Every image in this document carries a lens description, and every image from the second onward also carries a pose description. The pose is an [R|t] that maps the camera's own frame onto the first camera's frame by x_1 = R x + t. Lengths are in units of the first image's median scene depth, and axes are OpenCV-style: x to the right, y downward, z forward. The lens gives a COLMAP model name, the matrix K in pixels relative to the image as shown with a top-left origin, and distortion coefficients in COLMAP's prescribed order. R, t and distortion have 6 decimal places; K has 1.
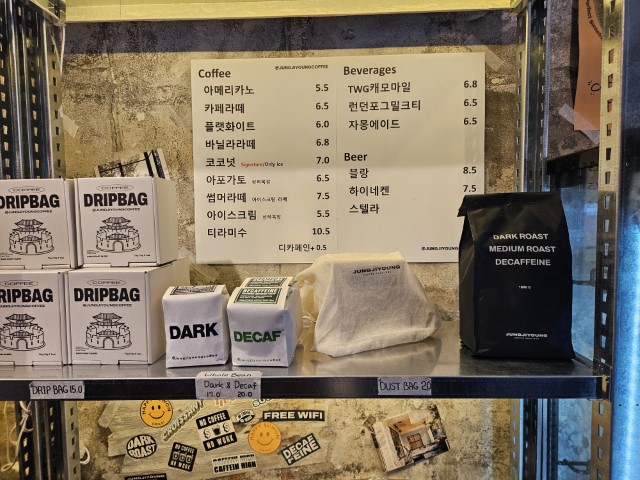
lens RADIAL K [[352.3, 0, 319.8], [0, 352.3, 224.1], [0, 0, 1]] dist [0.036138, -0.024421]
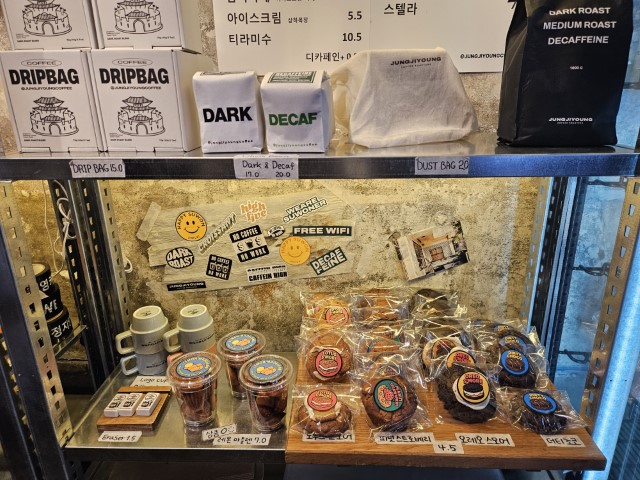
lens RADIAL K [[352.3, 0, 319.8], [0, 352.3, 224.1], [0, 0, 1]] dist [0.036138, -0.024421]
pose [[0.999945, 0.002052, -0.010252, -0.074394], [0.000238, 0.975831, 0.218525, 0.312375], [0.010452, -0.218516, 0.975777, -0.011537]]
